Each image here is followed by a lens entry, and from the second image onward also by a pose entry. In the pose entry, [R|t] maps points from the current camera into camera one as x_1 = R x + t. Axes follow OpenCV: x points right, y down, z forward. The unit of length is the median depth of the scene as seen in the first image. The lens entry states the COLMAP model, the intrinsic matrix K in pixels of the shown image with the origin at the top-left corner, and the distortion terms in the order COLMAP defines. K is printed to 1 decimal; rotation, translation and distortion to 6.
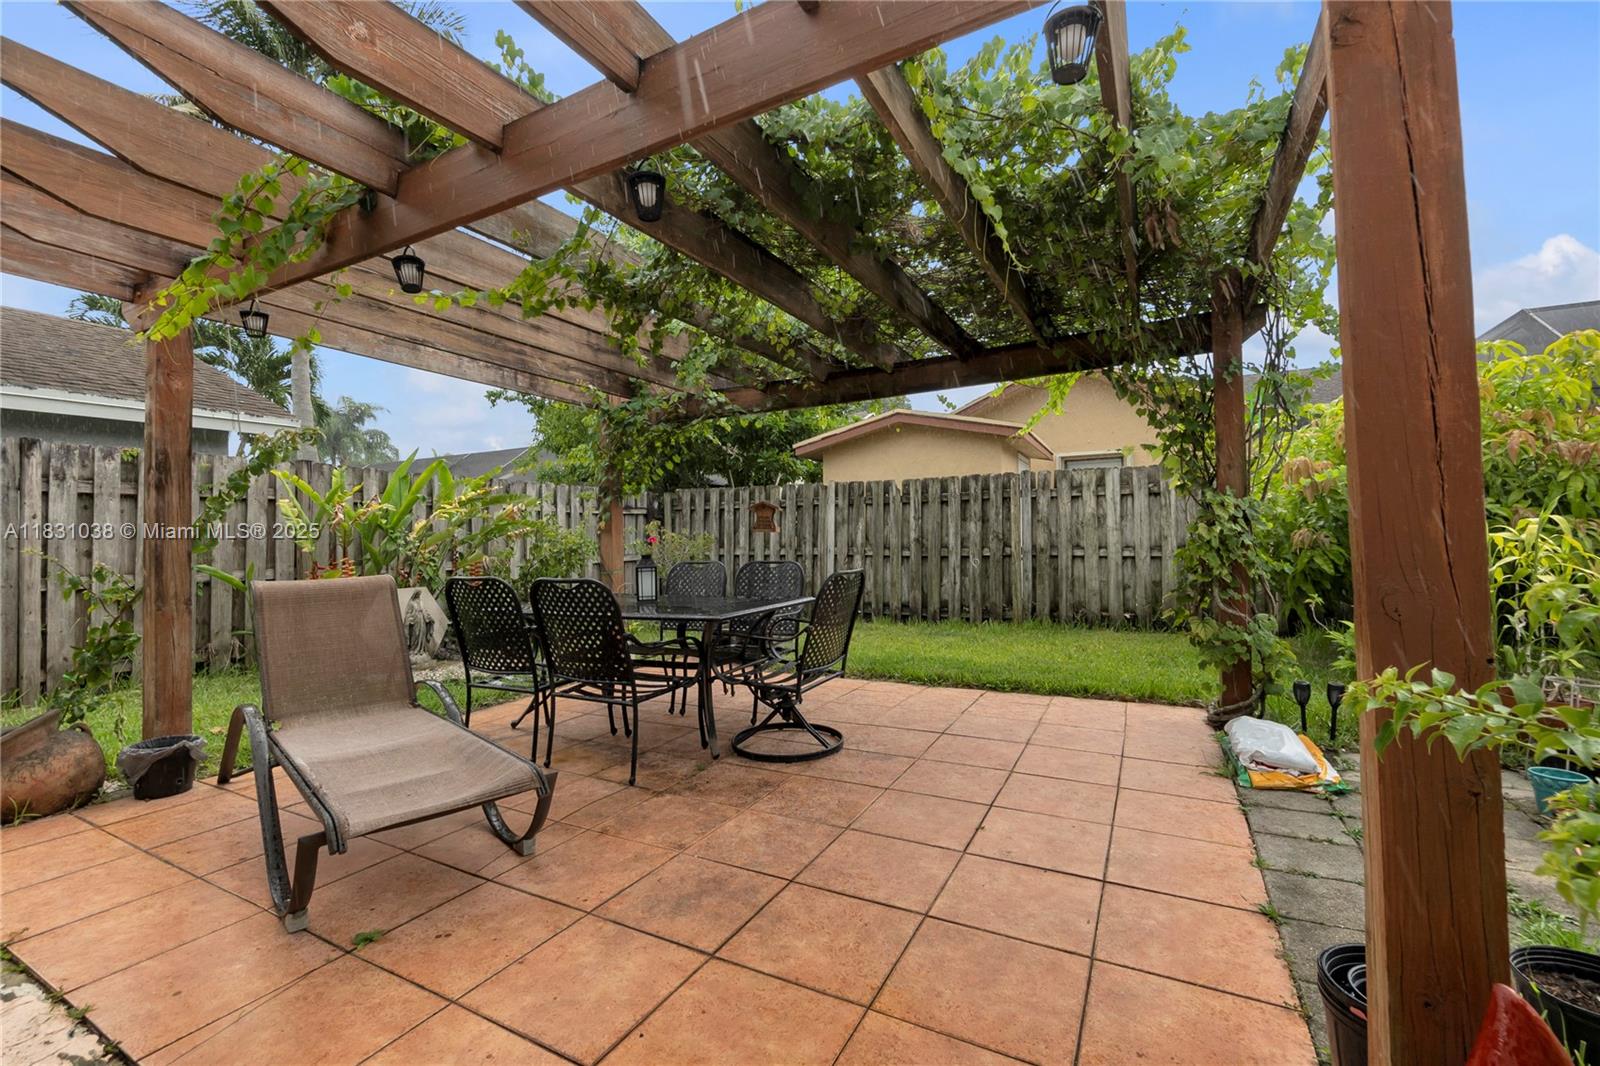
lens RADIAL K [[681.0, 0, 801.0], [0, 681.0, 526.6], [0, 0, 1]] dist [0.000531, -0.000012]
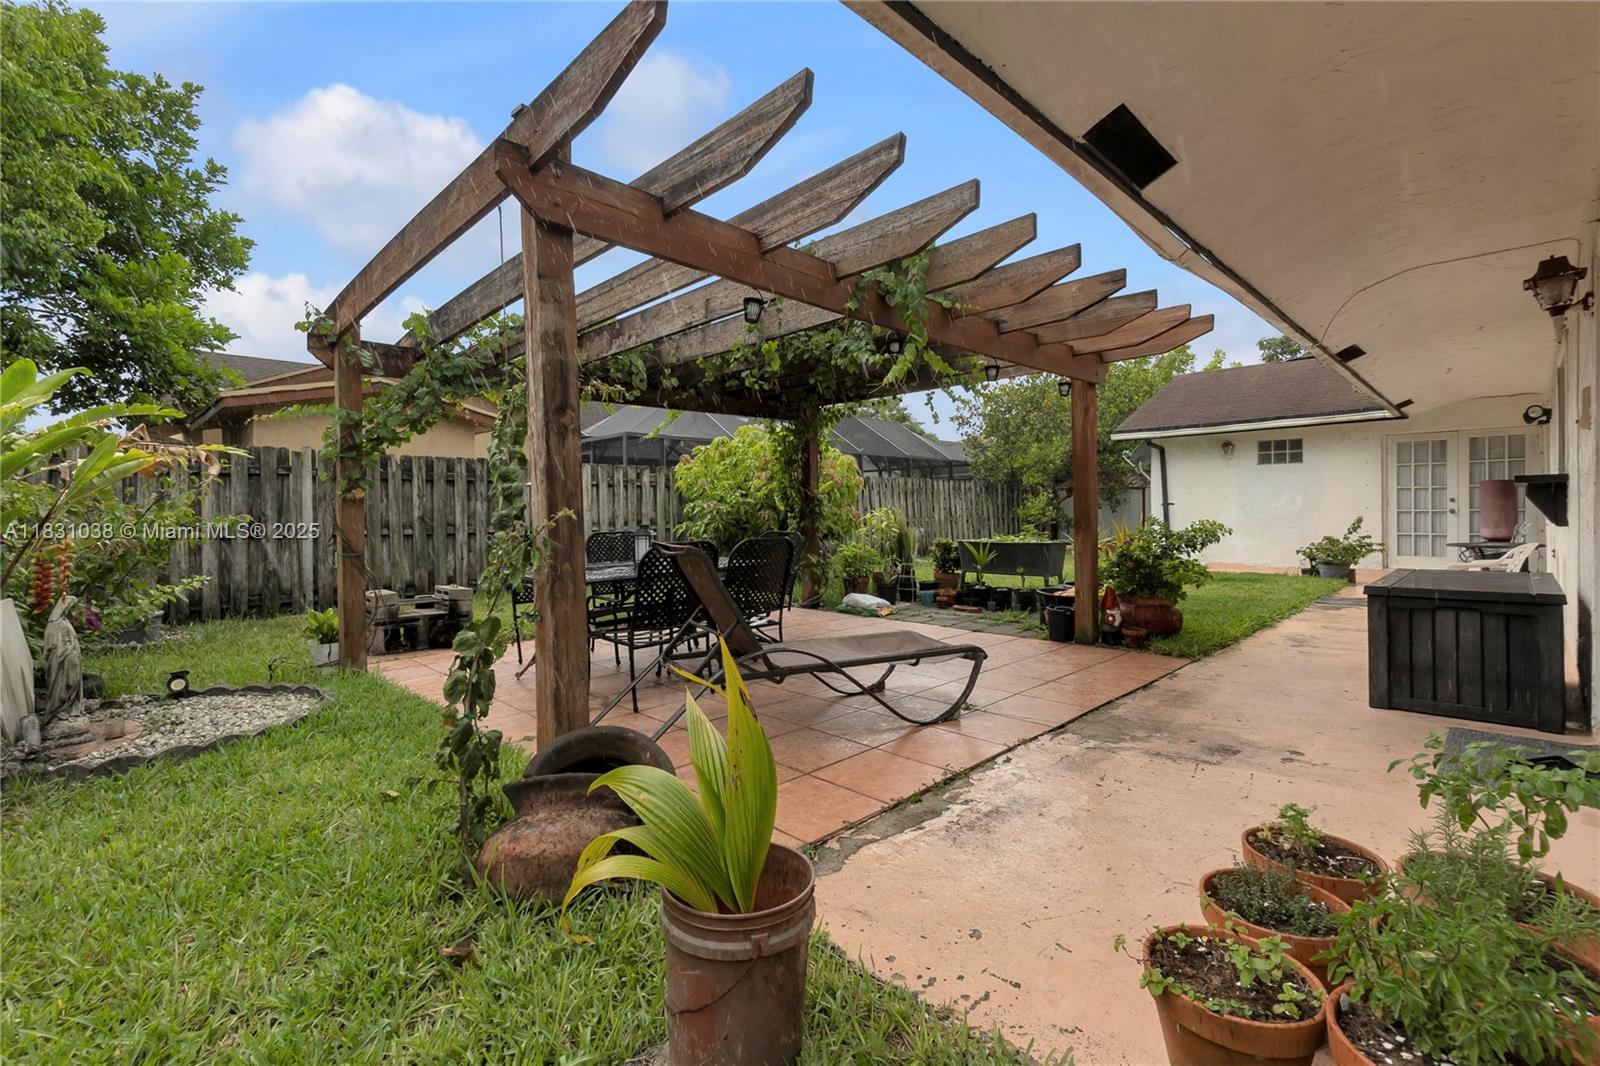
lens RADIAL K [[681.0, 0, 805.0], [0, 681.0, 527.7], [0, 0, 1]] dist [0.000531, -0.000012]
pose [[0.298223, -0.004918, 0.954483, -0.615191], [-0.008963, 0.999928, 0.007952, 0.020974], [-0.954454, -0.010926, 0.298158, 0.174876]]
